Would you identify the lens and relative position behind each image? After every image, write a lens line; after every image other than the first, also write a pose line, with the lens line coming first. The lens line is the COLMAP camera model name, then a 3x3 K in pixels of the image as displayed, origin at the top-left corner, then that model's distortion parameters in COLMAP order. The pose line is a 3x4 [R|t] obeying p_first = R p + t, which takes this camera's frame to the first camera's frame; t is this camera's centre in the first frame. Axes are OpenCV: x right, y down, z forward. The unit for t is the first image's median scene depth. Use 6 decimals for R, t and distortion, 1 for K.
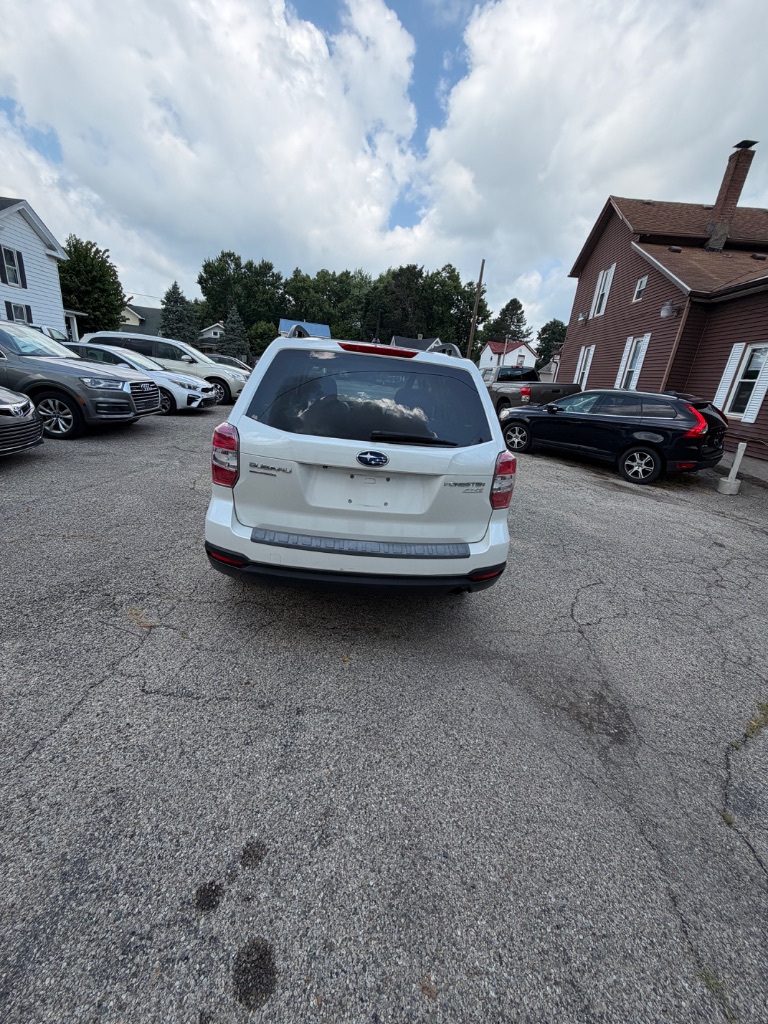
lens RADIAL K [[406.5, 0, 389.3], [0, 406.5, 510.6], [0, 0, 1]] dist [0.000132, -0.000151]
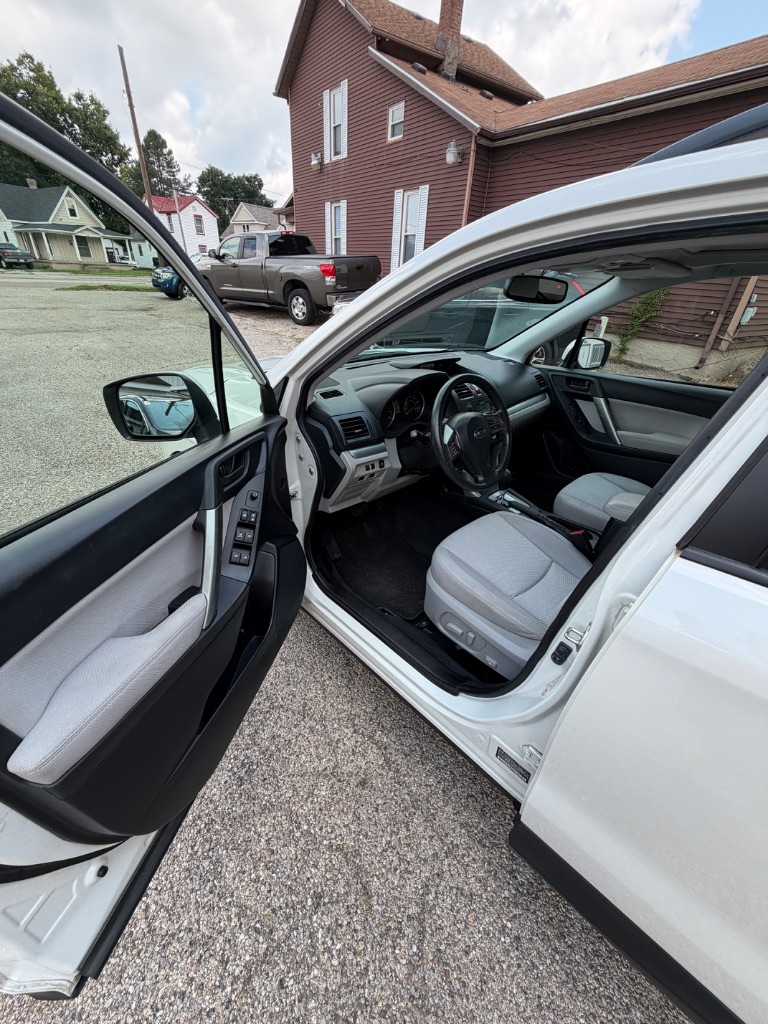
lens RADIAL K [[406.5, 0, 385.7], [0, 406.5, 509.3], [0, 0, 1]] dist [0.000132, -0.000151]
pose [[0.767330, -0.376707, 0.518938, -0.027701], [0.230085, 0.917110, 0.325531, -0.022015], [-0.598553, -0.130390, 0.790401, 0.058139]]
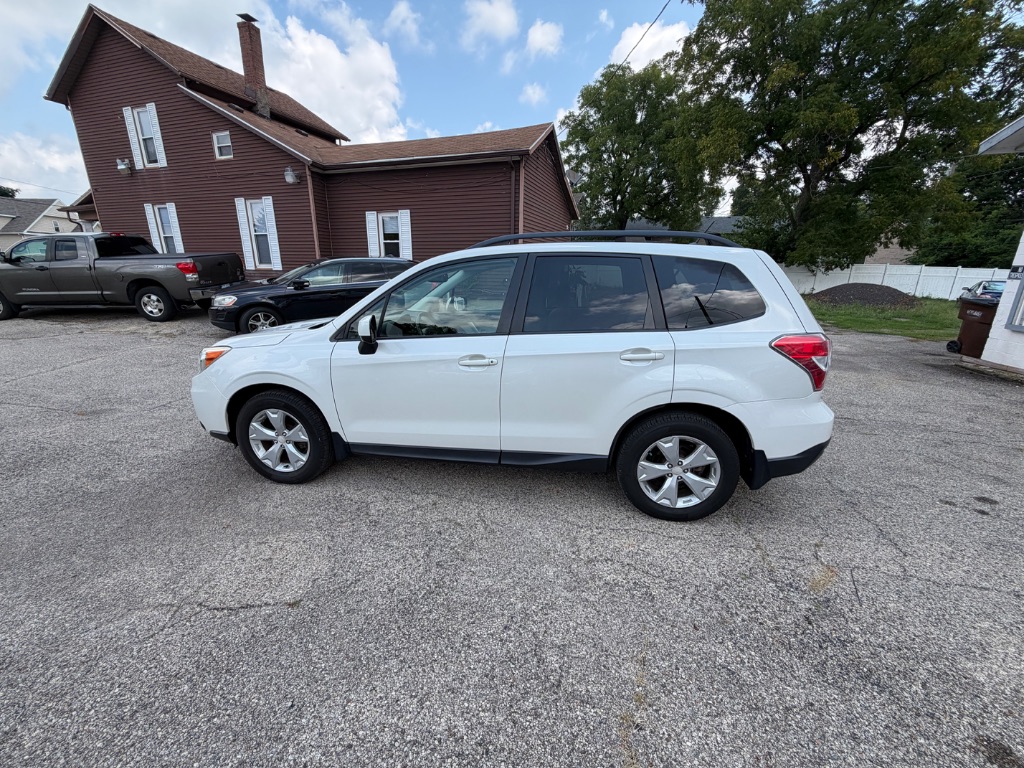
lens RADIAL K [[406.5, 0, 507.8], [0, 406.5, 382.2], [0, 0, 1]] dist [0.000132, -0.000151]
pose [[0.245353, -0.364905, 0.898135, -0.056244], [0.327739, 0.903125, 0.277401, -0.023207], [-0.912353, 0.226293, 0.341178, 0.048760]]
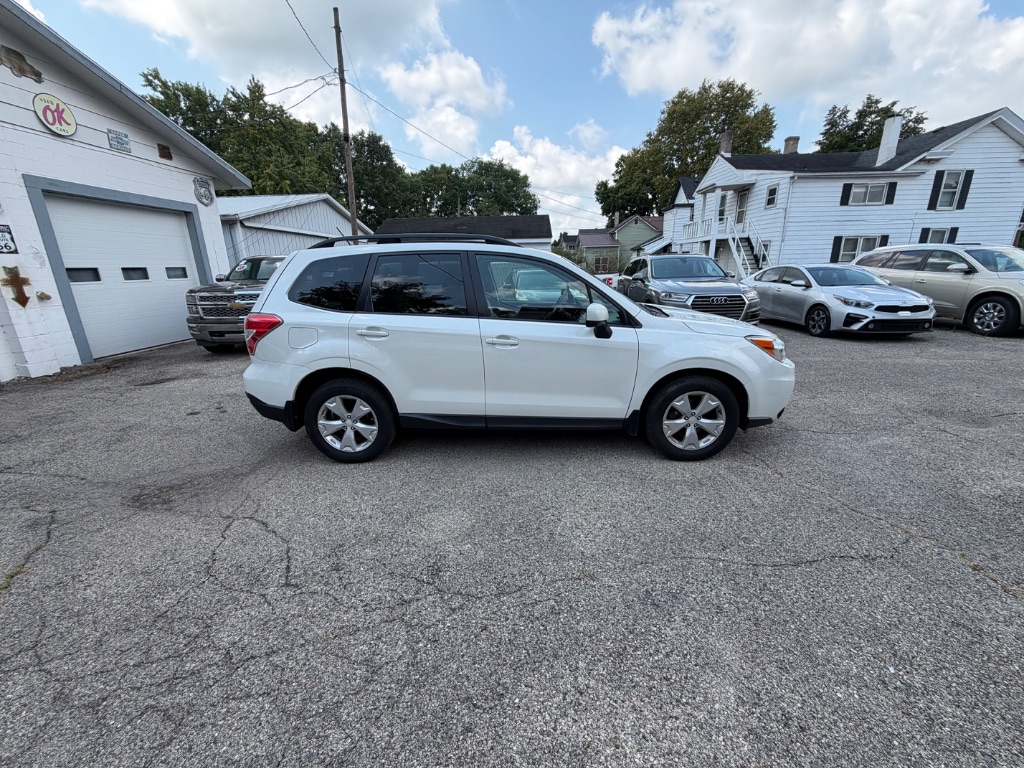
lens RADIAL K [[406.5, 0, 509.0], [0, 406.5, 387.4], [0, 0, 1]] dist [0.000132, -0.000151]
pose [[-0.103861, 0.187697, -0.976721, 0.058208], [-0.314479, 0.925452, 0.211285, -0.017562], [0.943566, 0.329102, -0.037092, 0.071420]]
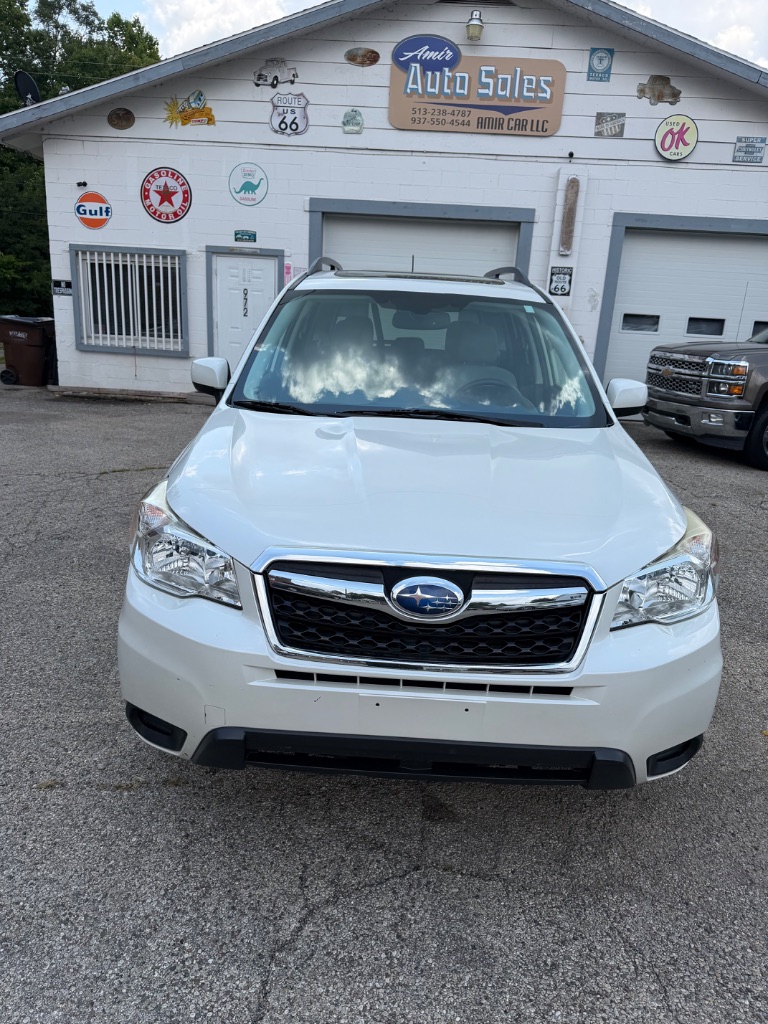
lens RADIAL K [[721.9, 0, 384.9], [0, 721.9, 517.3], [0, 0, 1]] dist [0.019948, -0.016439]
pose [[-0.983987, -0.174436, 0.036620, -0.007102], [-0.121801, 0.808072, 0.576354, -0.042214], [-0.130128, 0.562665, -0.816379, 0.124533]]
